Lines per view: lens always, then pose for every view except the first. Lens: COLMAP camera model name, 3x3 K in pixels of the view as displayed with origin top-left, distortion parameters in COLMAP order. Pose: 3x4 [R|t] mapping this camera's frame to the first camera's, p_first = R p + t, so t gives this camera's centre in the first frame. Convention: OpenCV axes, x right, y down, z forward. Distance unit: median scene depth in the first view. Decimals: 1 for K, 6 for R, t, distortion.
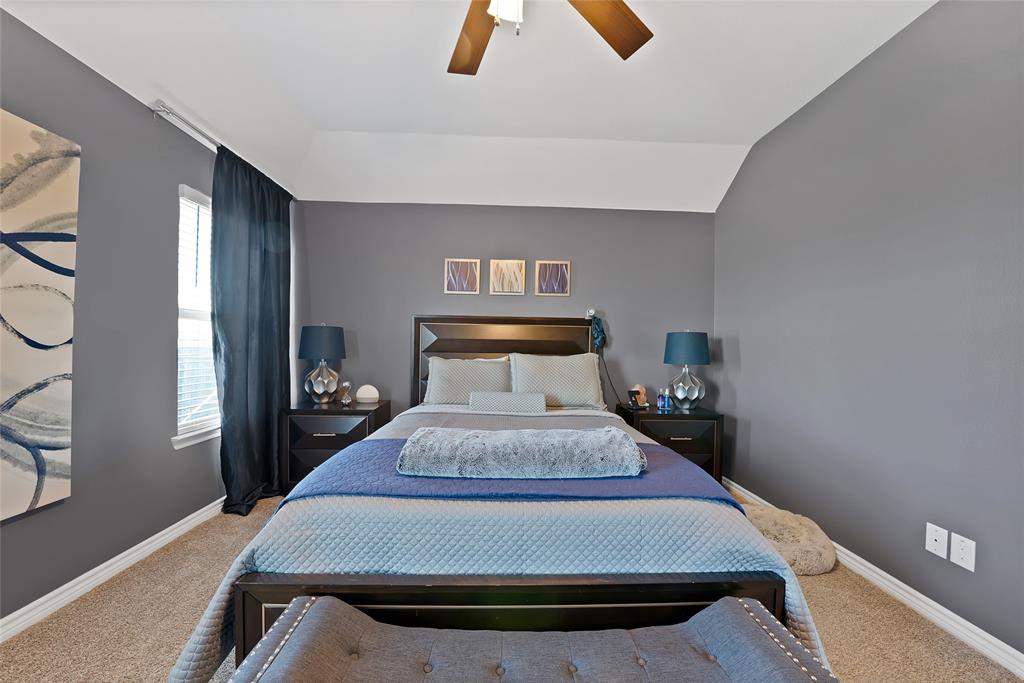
lens RADIAL K [[366.9, 0, 484.5], [0, 366.9, 343.9], [0, 0, 1]] dist [-0.019497, 0.000091]
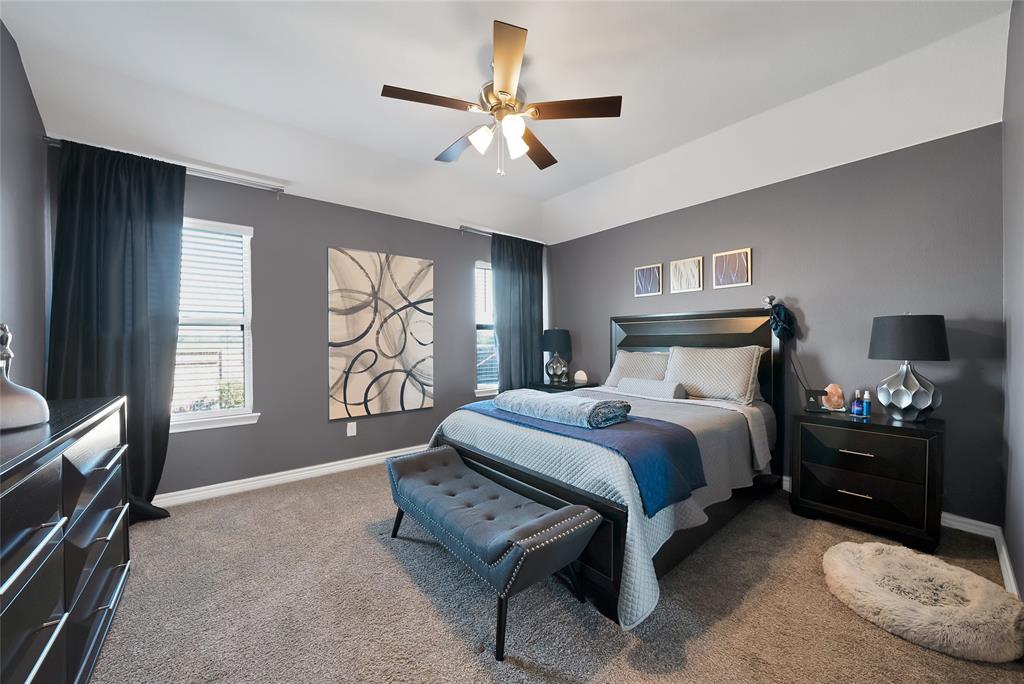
lens RADIAL K [[368.2, 0, 507.5], [0, 368.2, 345.7], [0, 0, 1]] dist [-0.020343, 0.000394]
pose [[0.606236, -0.011240, -0.795205, 0.735017], [0.017945, 0.999839, -0.000452, 0.016590], [0.795082, -0.013996, 0.606340, -0.070567]]
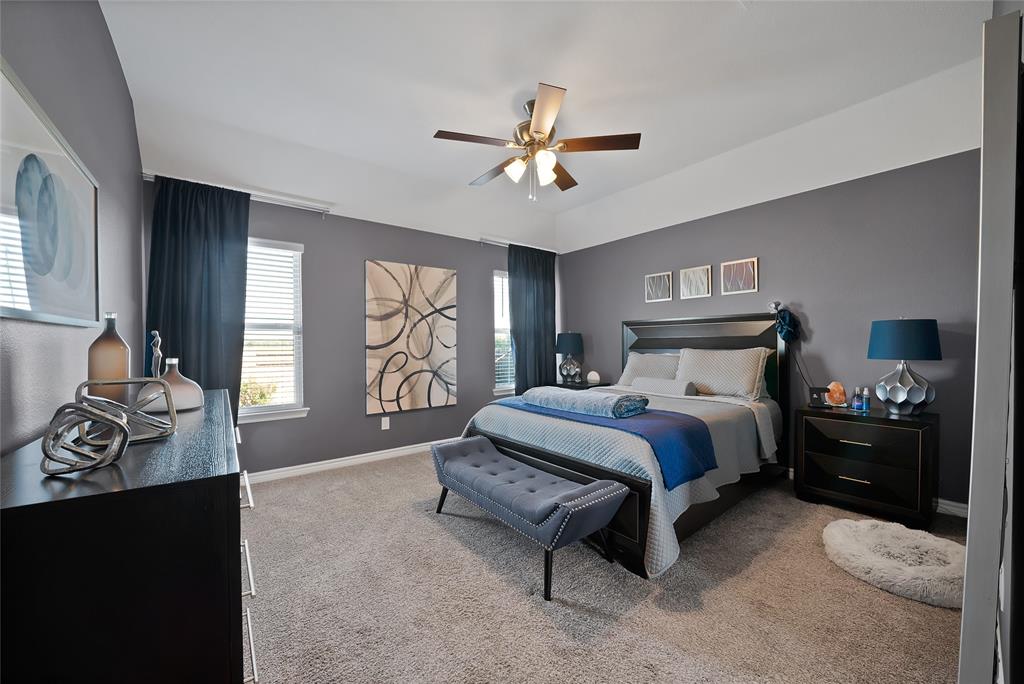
lens RADIAL K [[372.1, 0, 481.7], [0, 372.1, 346.8], [0, 0, 1]] dist [-0.019133, -0.000060]
pose [[0.557683, -0.016850, -0.829883, 0.802624], [0.019375, 0.999786, -0.007279, 0.018263], [0.829828, -0.012020, 0.557890, -0.246167]]
